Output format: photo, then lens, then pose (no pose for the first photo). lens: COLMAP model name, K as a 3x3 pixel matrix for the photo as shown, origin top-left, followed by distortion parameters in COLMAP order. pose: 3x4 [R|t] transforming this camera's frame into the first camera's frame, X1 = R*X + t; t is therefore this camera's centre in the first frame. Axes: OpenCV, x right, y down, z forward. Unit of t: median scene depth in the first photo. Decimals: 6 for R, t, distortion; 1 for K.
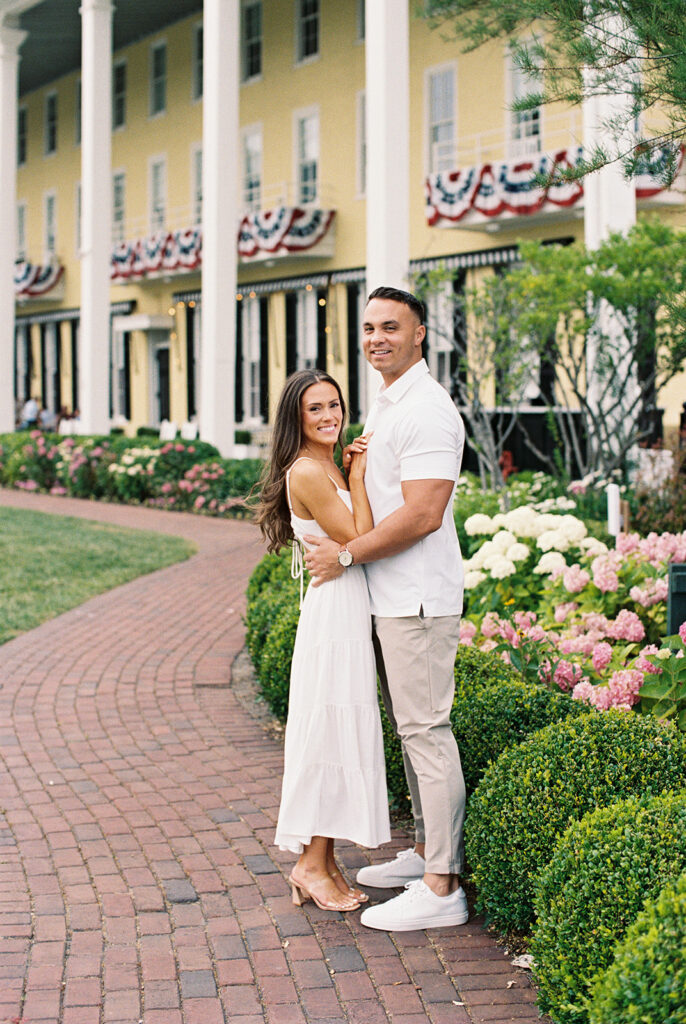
lens RADIAL K [[1493.5, 0, 343.0], [0, 1493.5, 512.0], [0, 0, 1]] dist [0.003616, -0.758330]
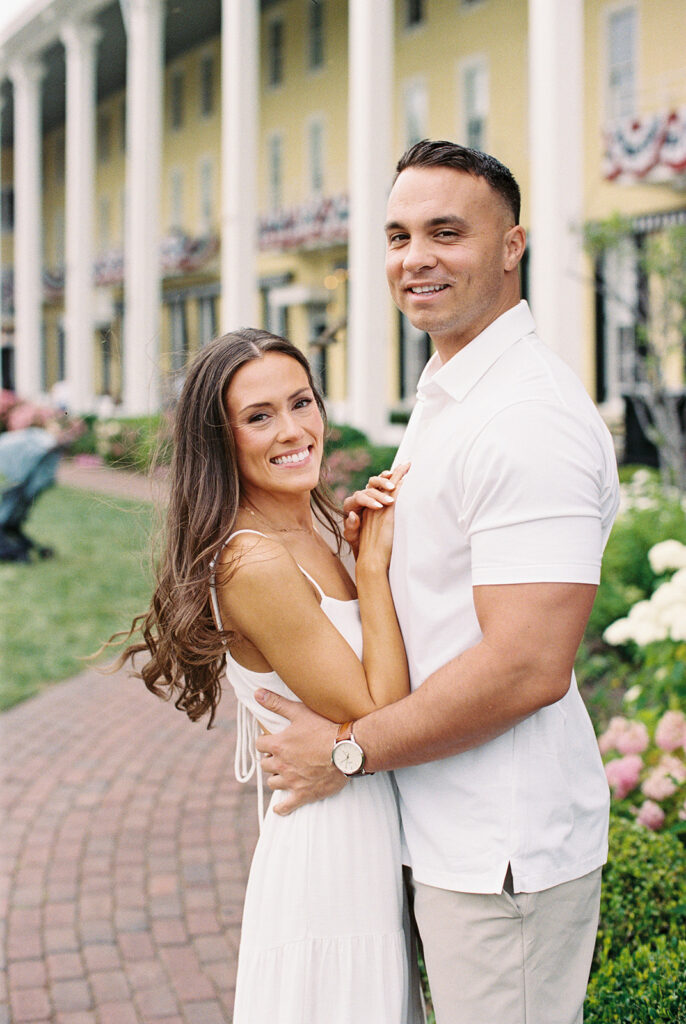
lens RADIAL K [[1493.5, 0, 343.0], [0, 1493.5, 512.0], [0, 0, 1]] dist [0.003616, -0.758330]
pose [[0.992563, 0.005888, -0.121587, 0.054989], [-0.003968, 0.999864, 0.016029, -0.046387], [0.121665, -0.015428, 0.992451, 0.544804]]
